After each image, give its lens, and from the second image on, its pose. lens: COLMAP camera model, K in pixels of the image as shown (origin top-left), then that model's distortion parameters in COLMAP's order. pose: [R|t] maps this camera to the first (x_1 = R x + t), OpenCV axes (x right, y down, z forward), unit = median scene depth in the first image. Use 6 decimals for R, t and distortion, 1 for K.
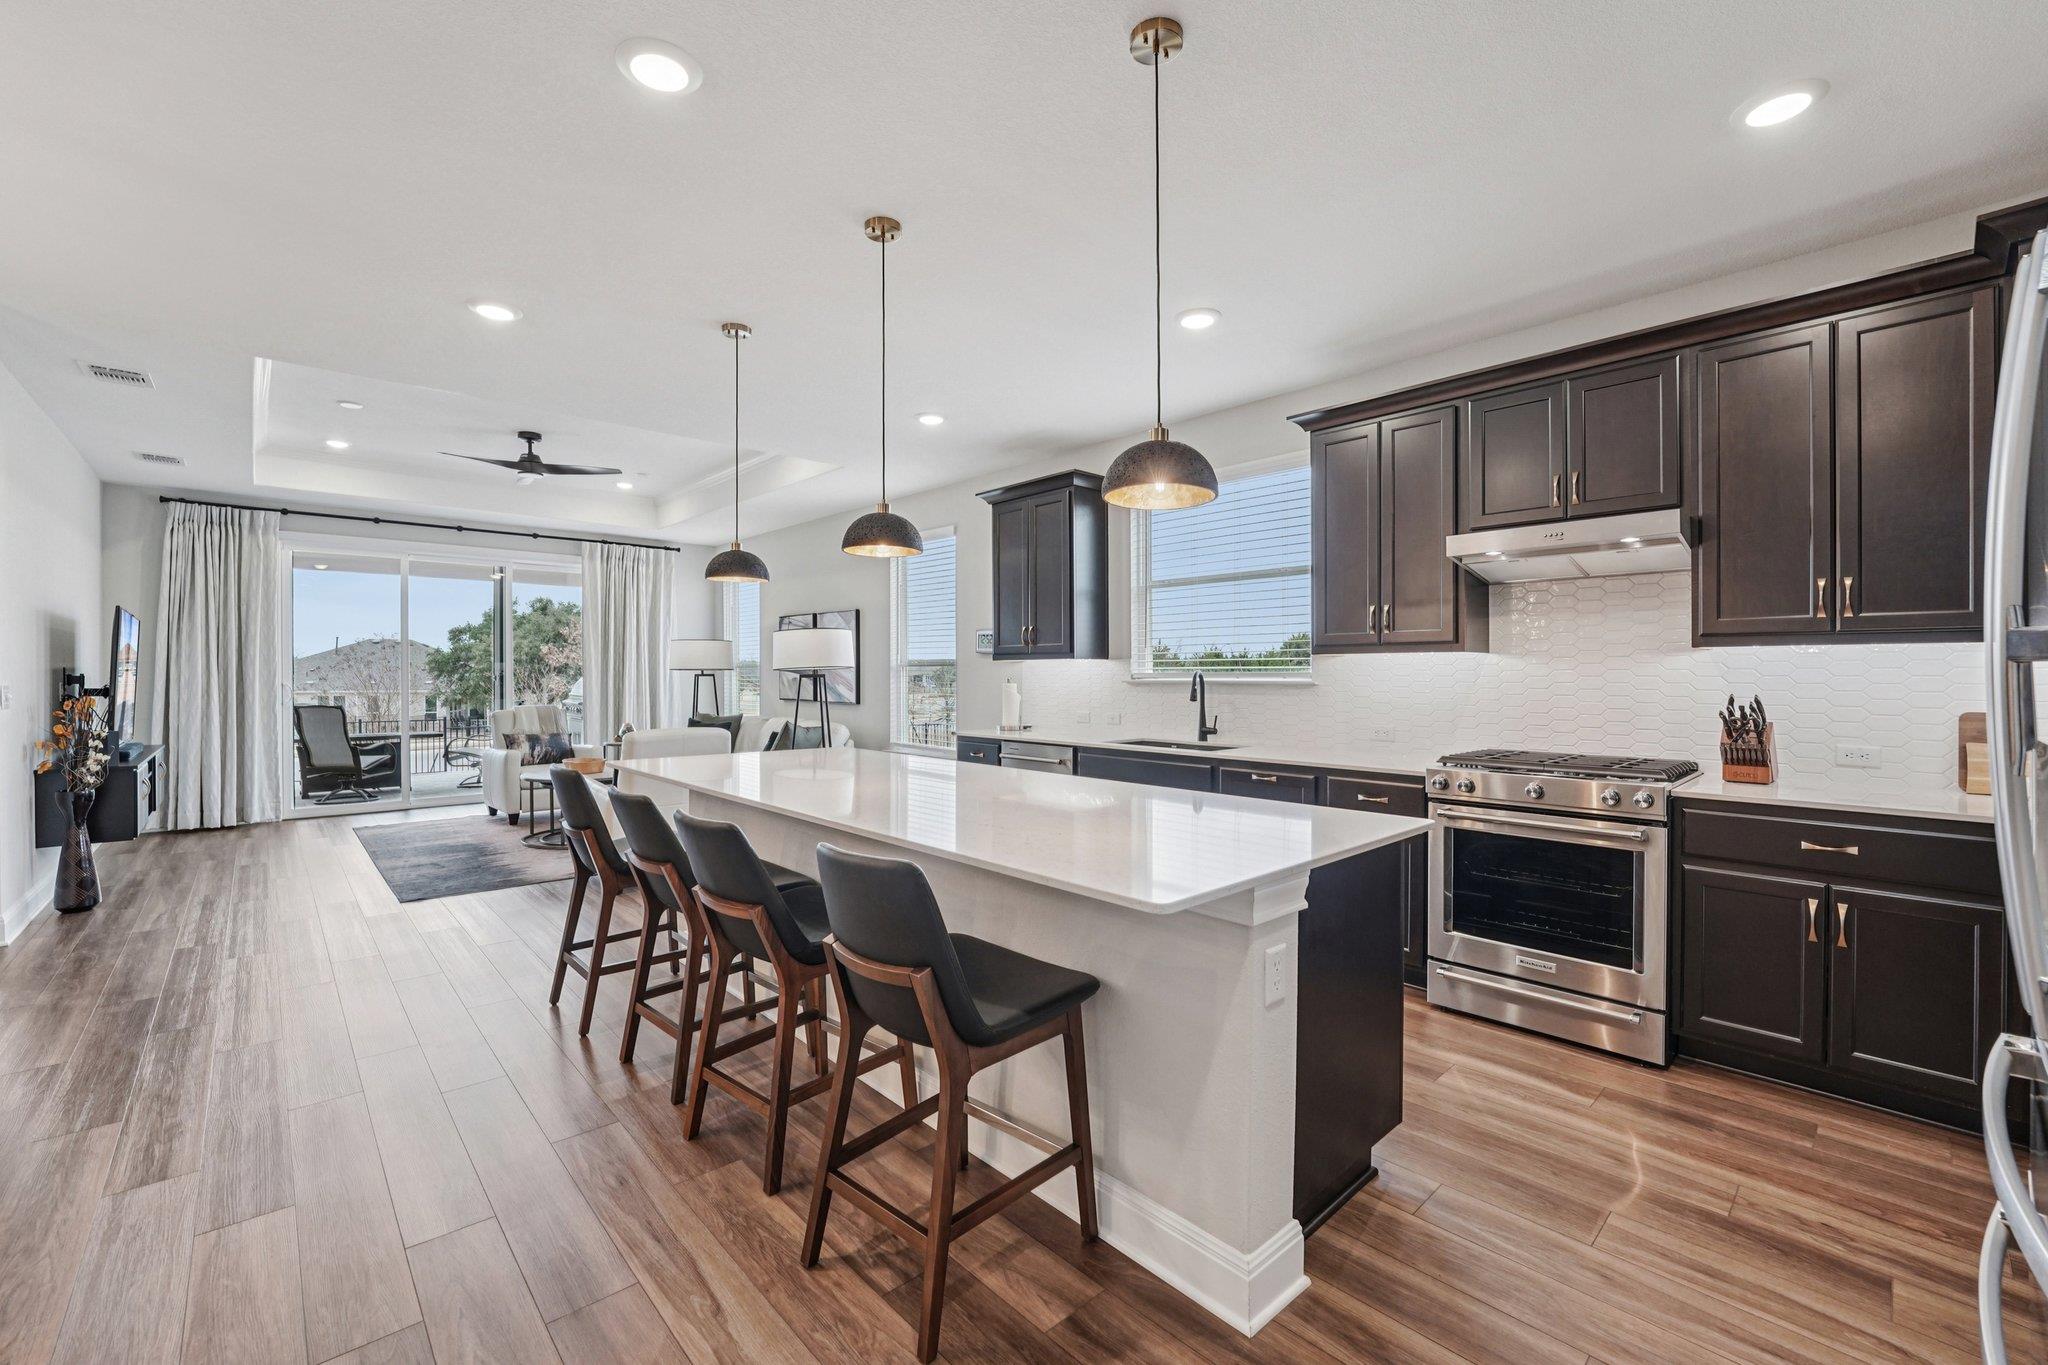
lens RADIAL K [[847.9, 0, 1020.0], [0, 847.9, 679.7], [0, 0, 1]] dist [-0.019227, 0.000497]
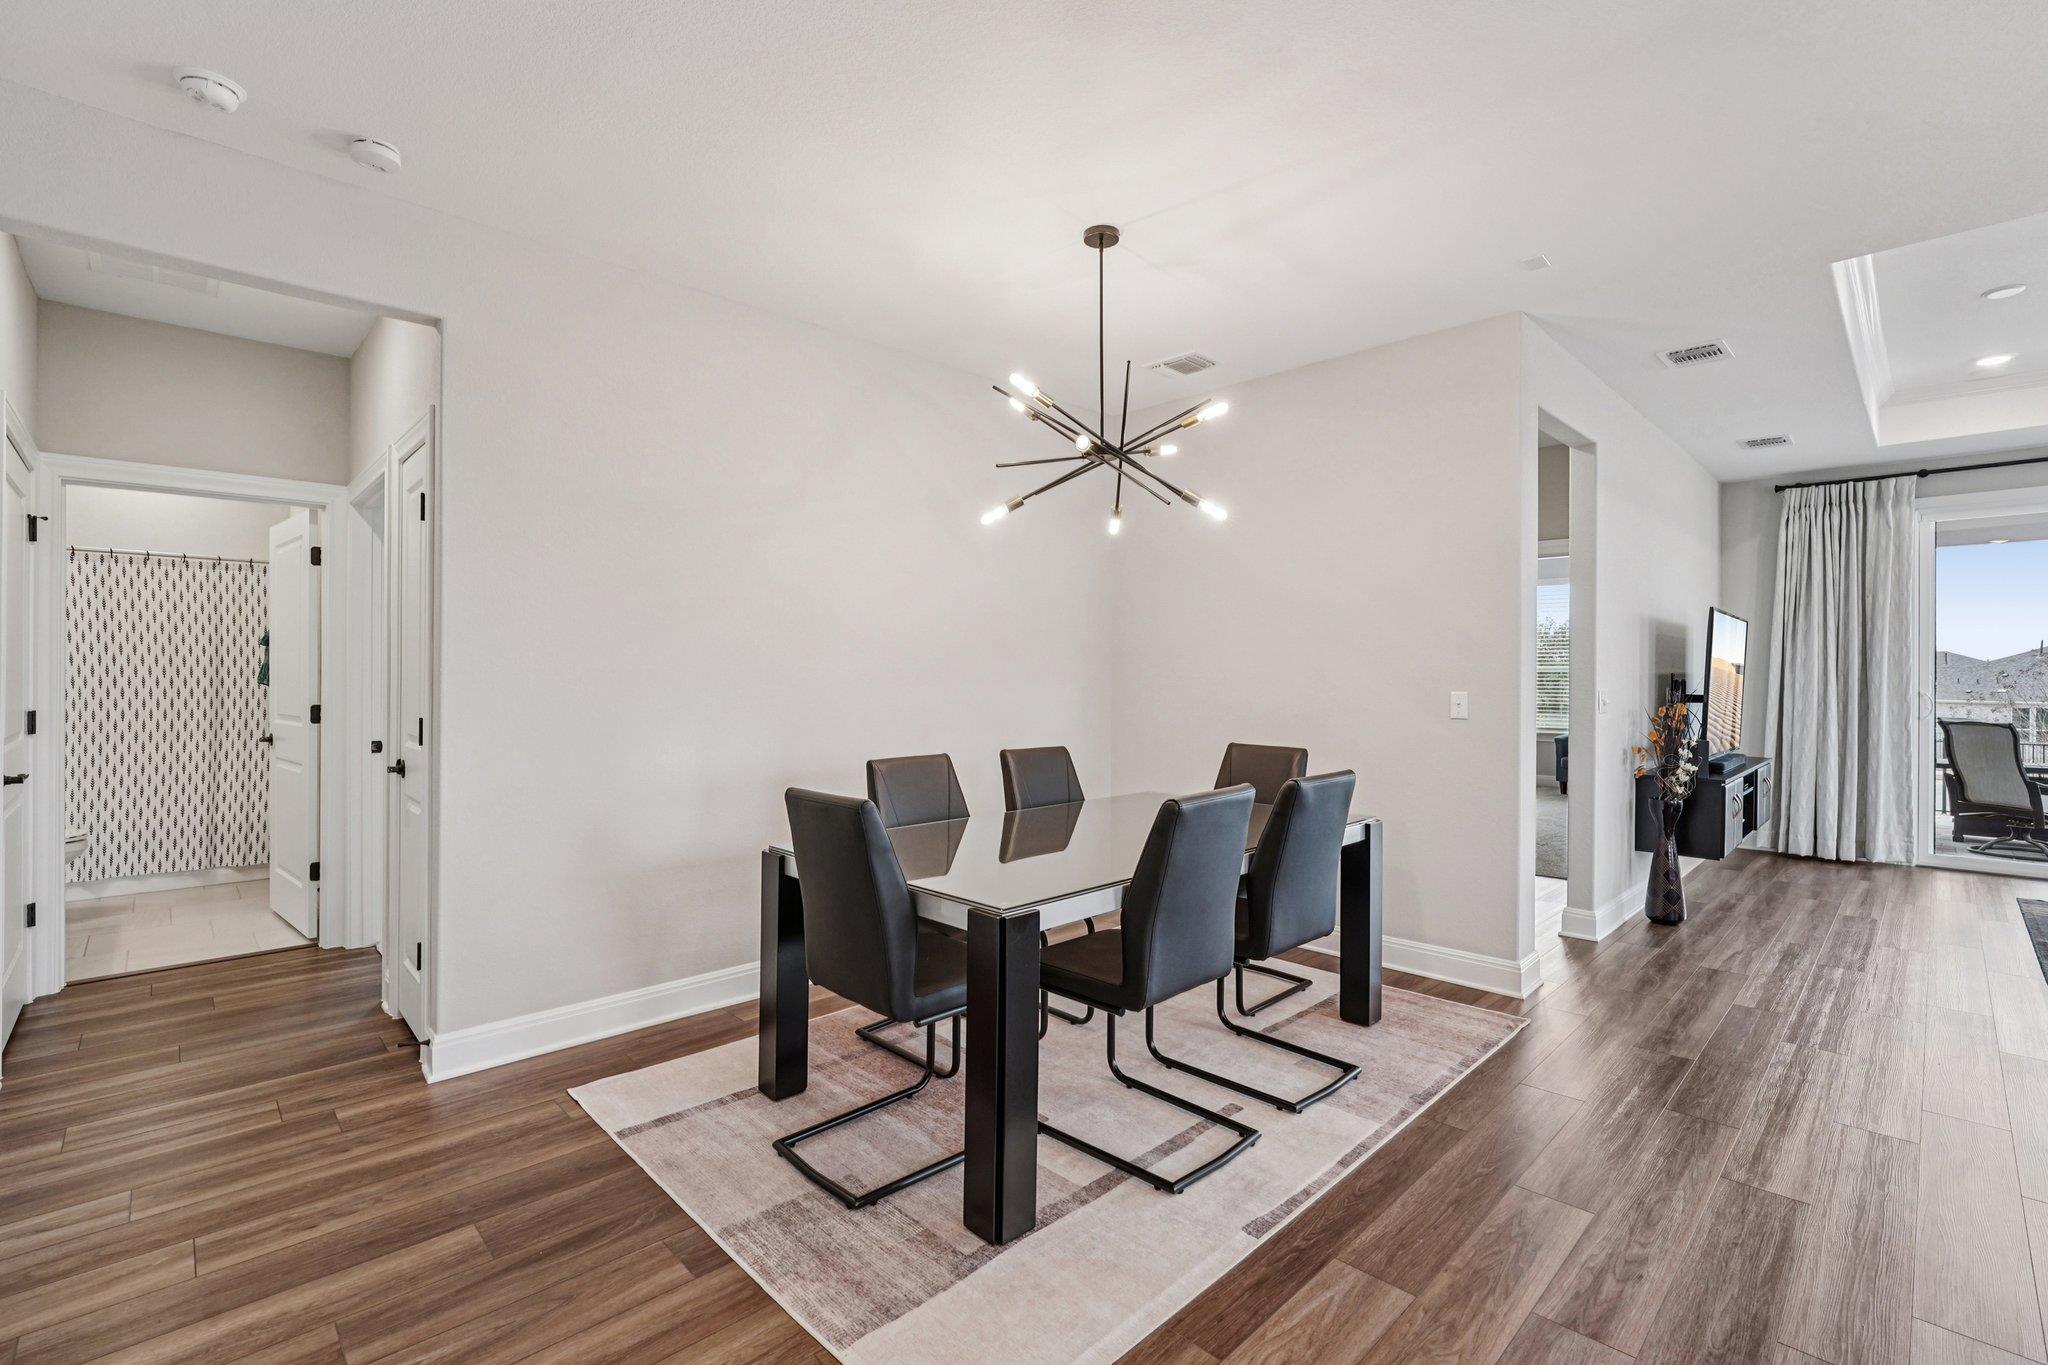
lens RADIAL K [[901.5, 0, 997.2], [0, 901.5, 683.5], [0, 0, 1]] dist [-0.016512, 0.000141]
pose [[0.015430, 0.004355, -0.999871, -0.071196], [-0.007547, 0.999963, 0.004239, -0.000745], [0.999852, 0.007480, 0.015463, 0.135792]]
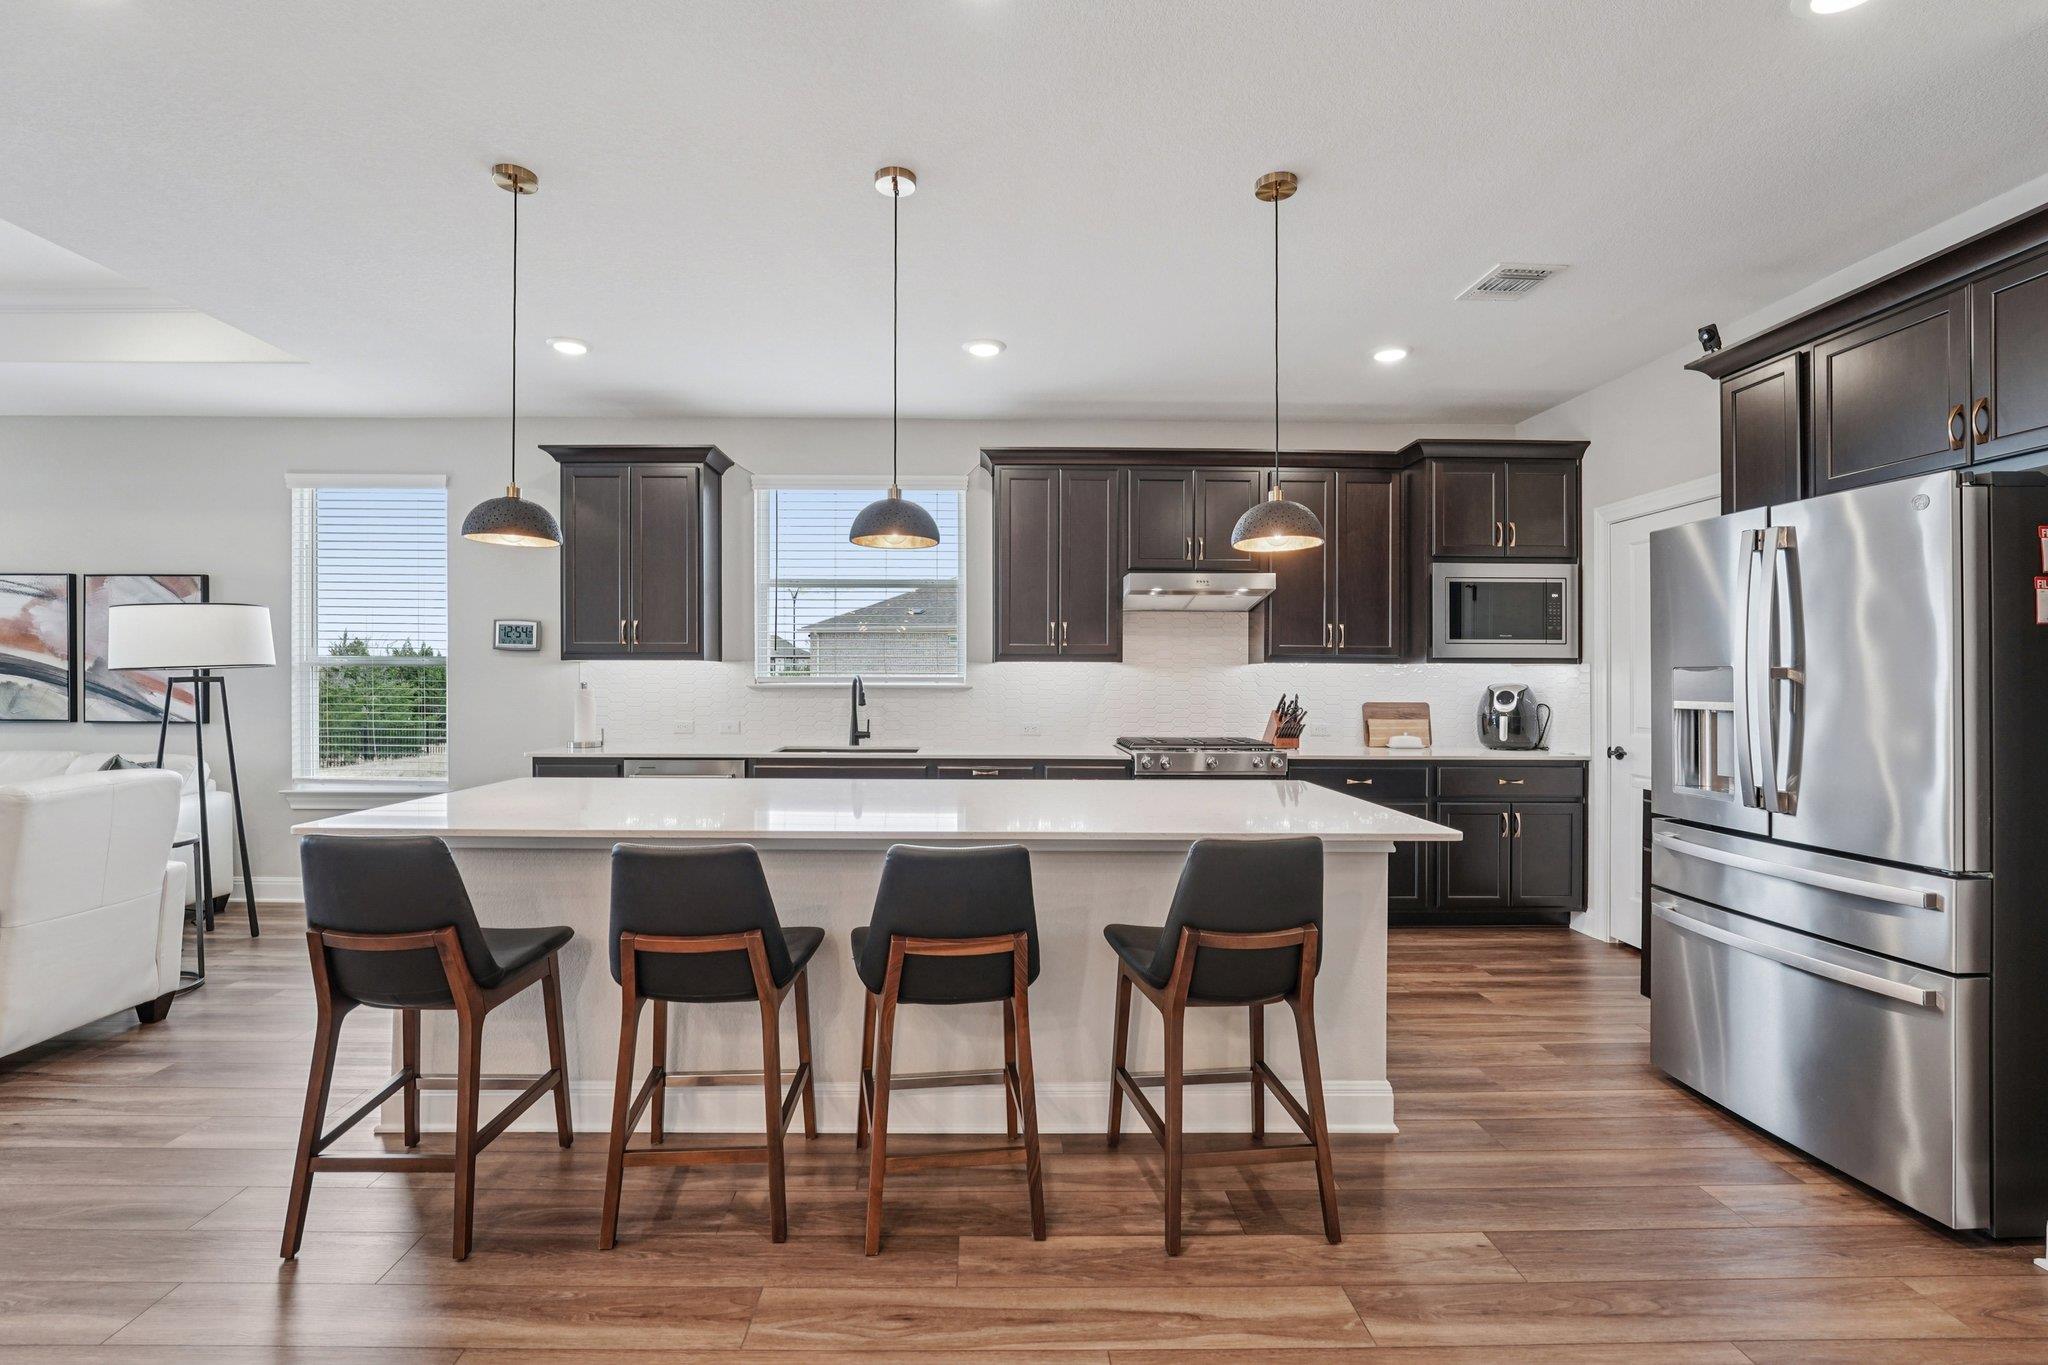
lens RADIAL K [[901.5, 0, 997.2], [0, 901.5, 683.5], [0, 0, 1]] dist [-0.016512, 0.000141]
pose [[0.661082, 0.000253, 0.750314, -0.353702], [0.001459, 0.999998, -0.001623, 0.000891], [-0.750313, 0.002168, 0.661080, 0.127137]]
